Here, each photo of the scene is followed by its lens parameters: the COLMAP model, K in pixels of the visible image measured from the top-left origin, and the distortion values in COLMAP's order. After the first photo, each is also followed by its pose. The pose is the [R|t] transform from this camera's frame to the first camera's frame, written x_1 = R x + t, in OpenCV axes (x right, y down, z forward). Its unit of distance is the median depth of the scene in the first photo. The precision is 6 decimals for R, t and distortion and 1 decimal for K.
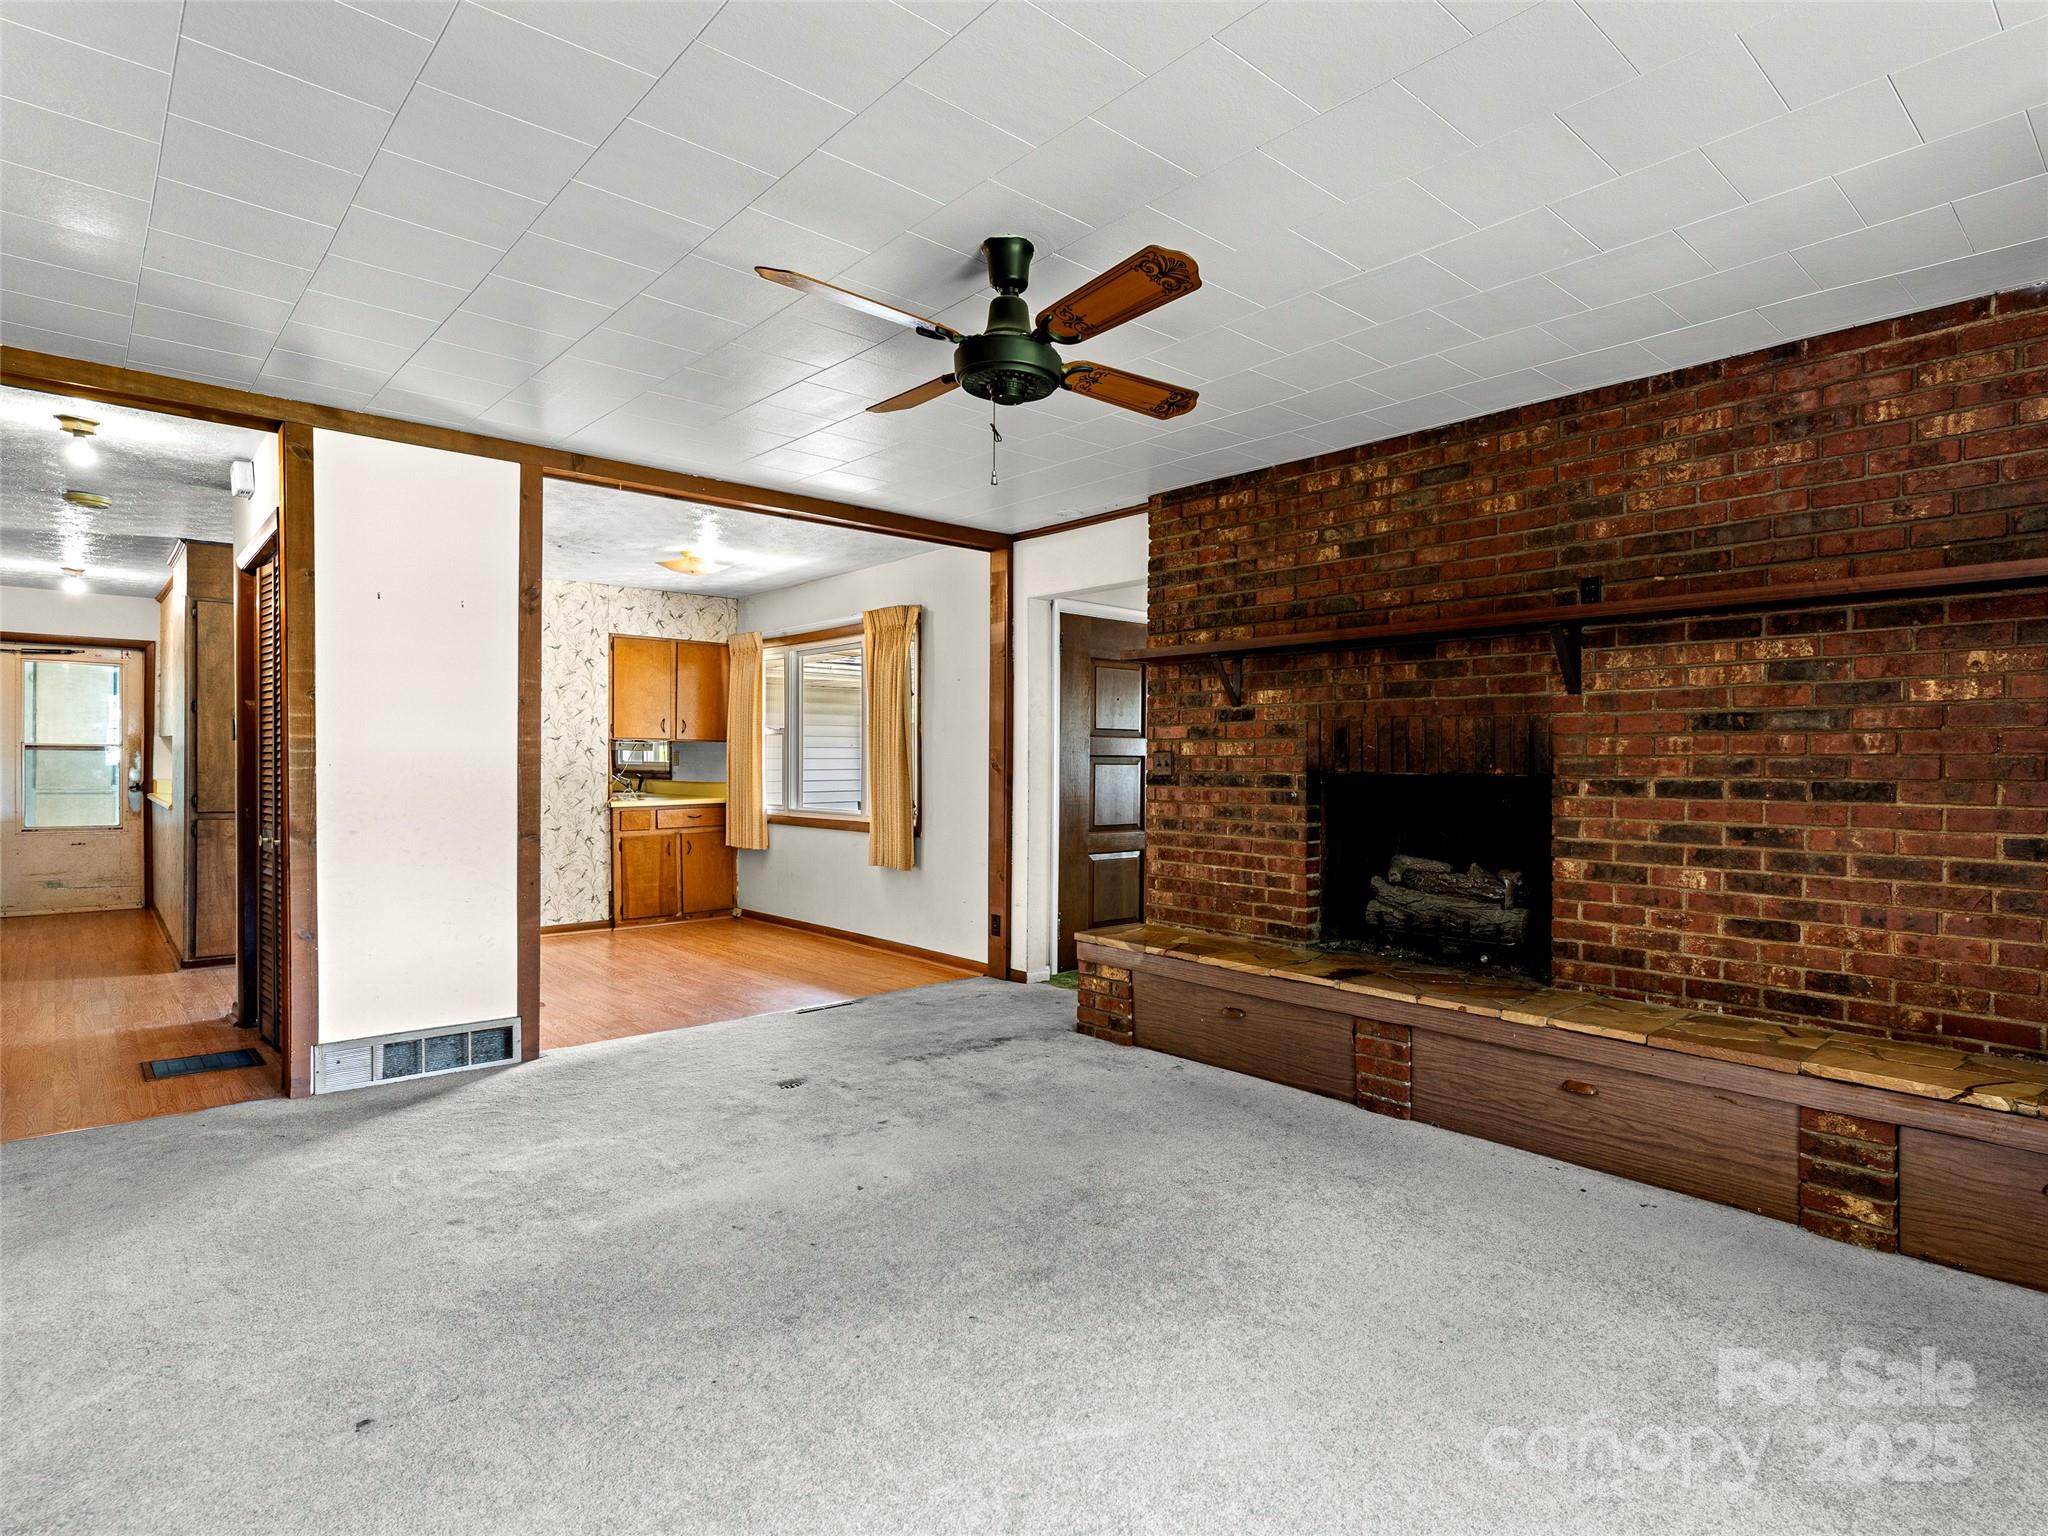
lens RADIAL K [[1108.5, 0, 1031.7], [0, 1108.5, 774.6], [0, 0, 1]] dist [0.000943, 0.000557]
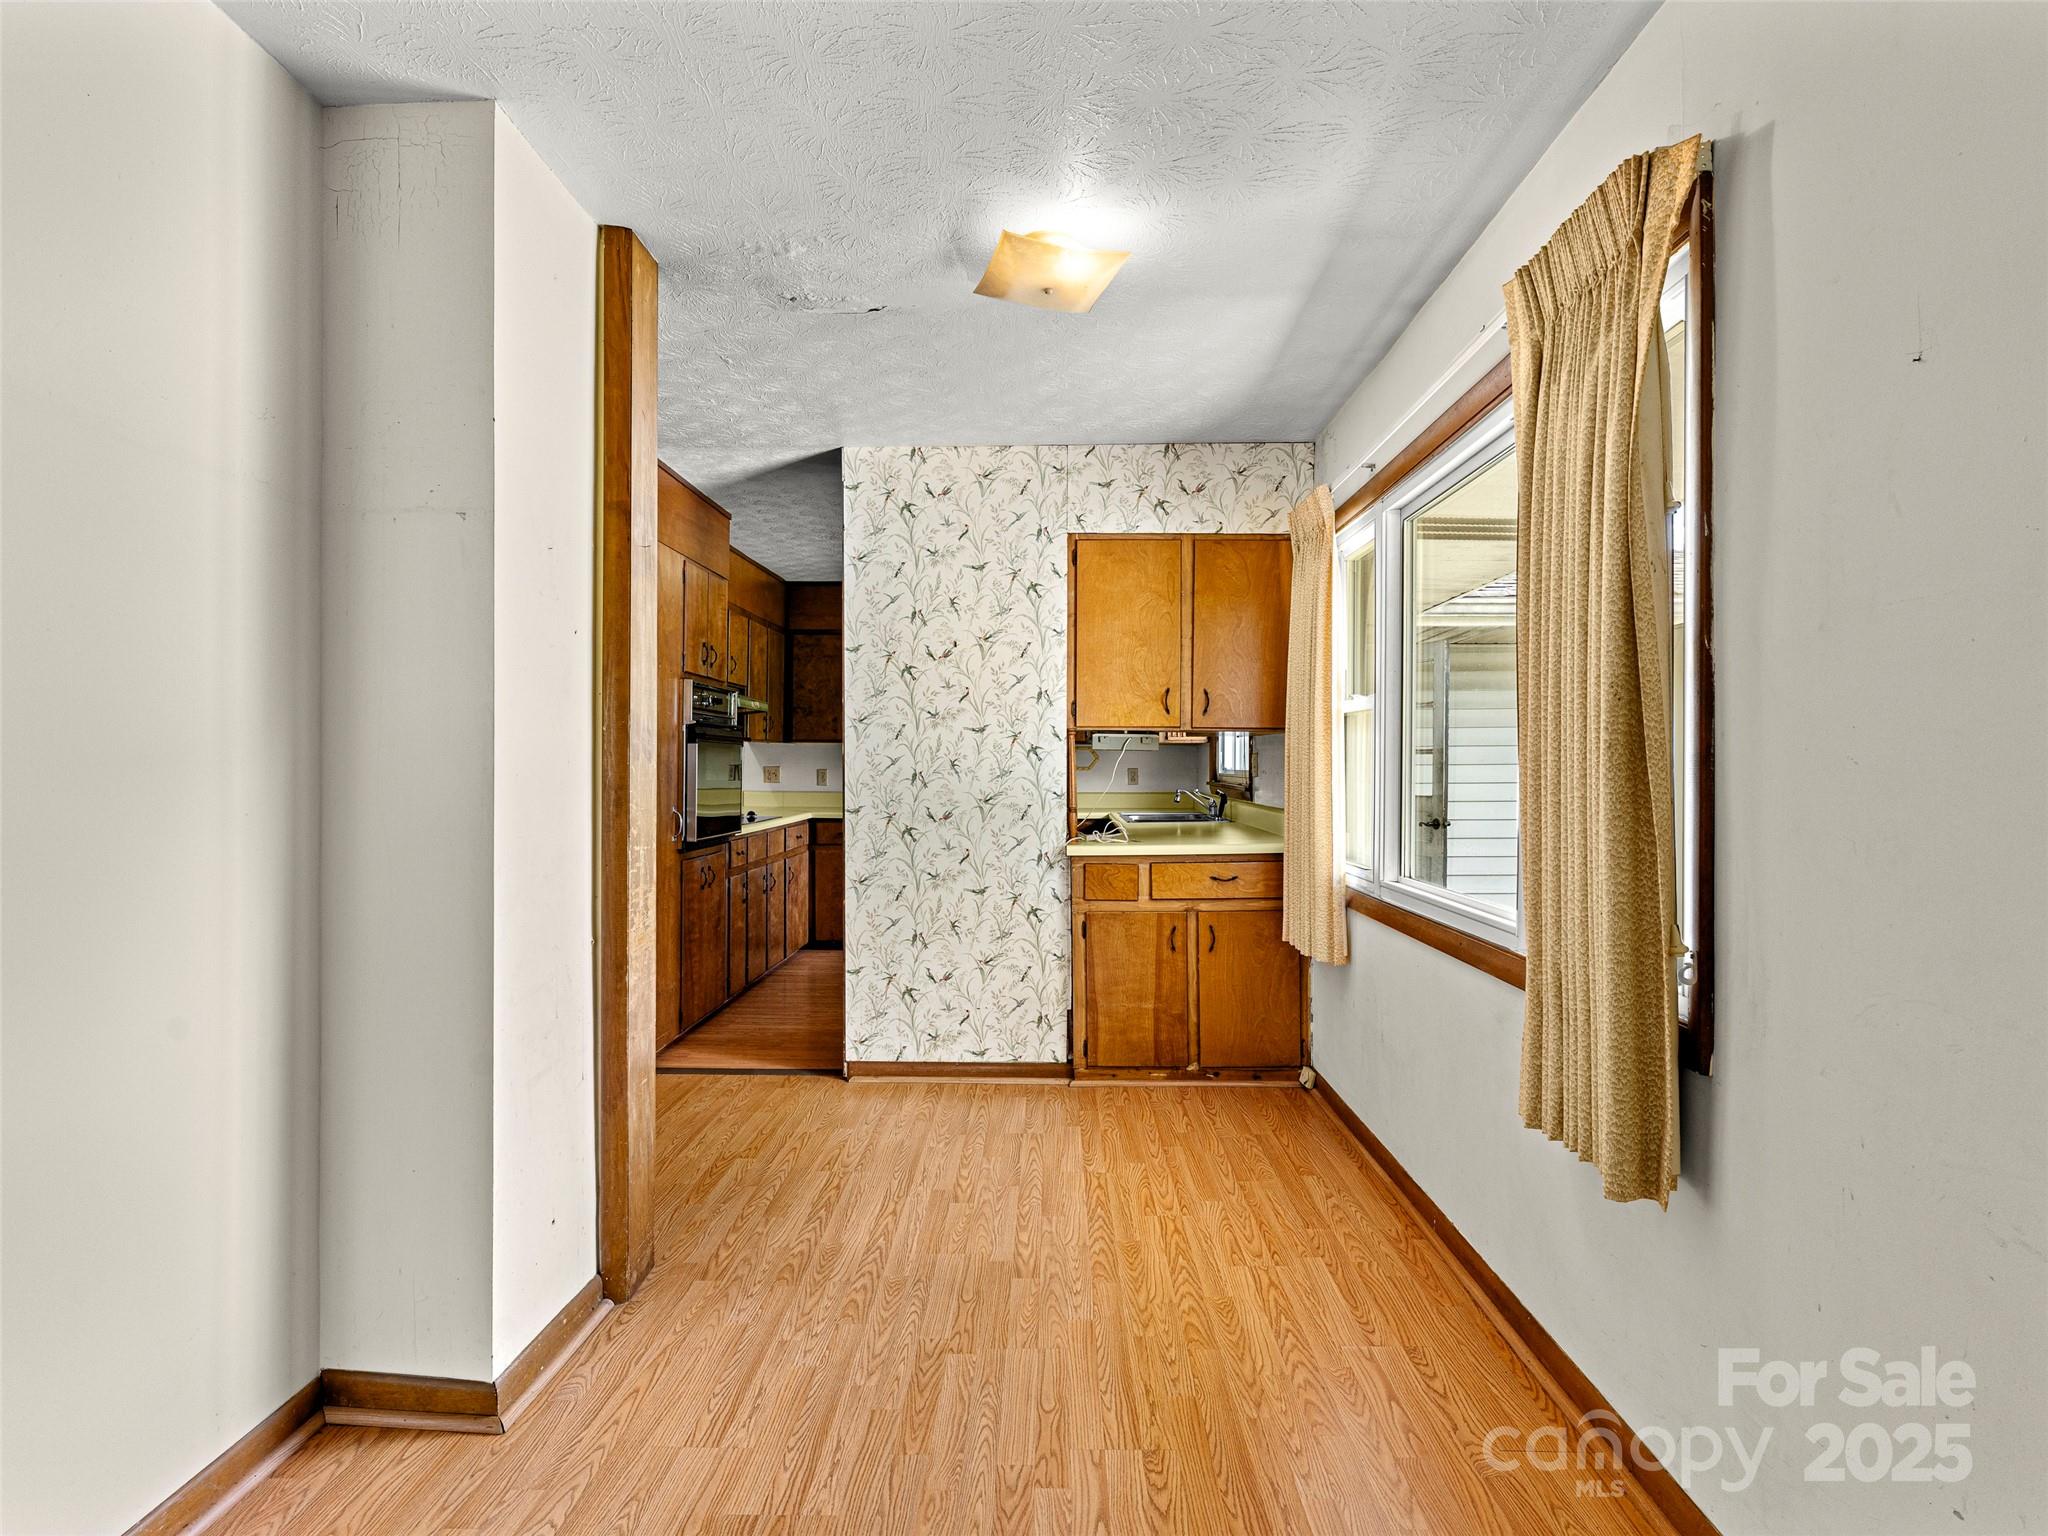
lens RADIAL K [[1108.5, 0, 1031.7], [0, 1108.5, 774.6], [0, 0, 1]] dist [0.000943, 0.000557]
pose [[0.763277, 0.000681, -0.646071, -0.044716], [-0.004020, 0.999985, -0.003696, -0.007698], [0.646058, 0.005418, 0.763269, 0.574261]]
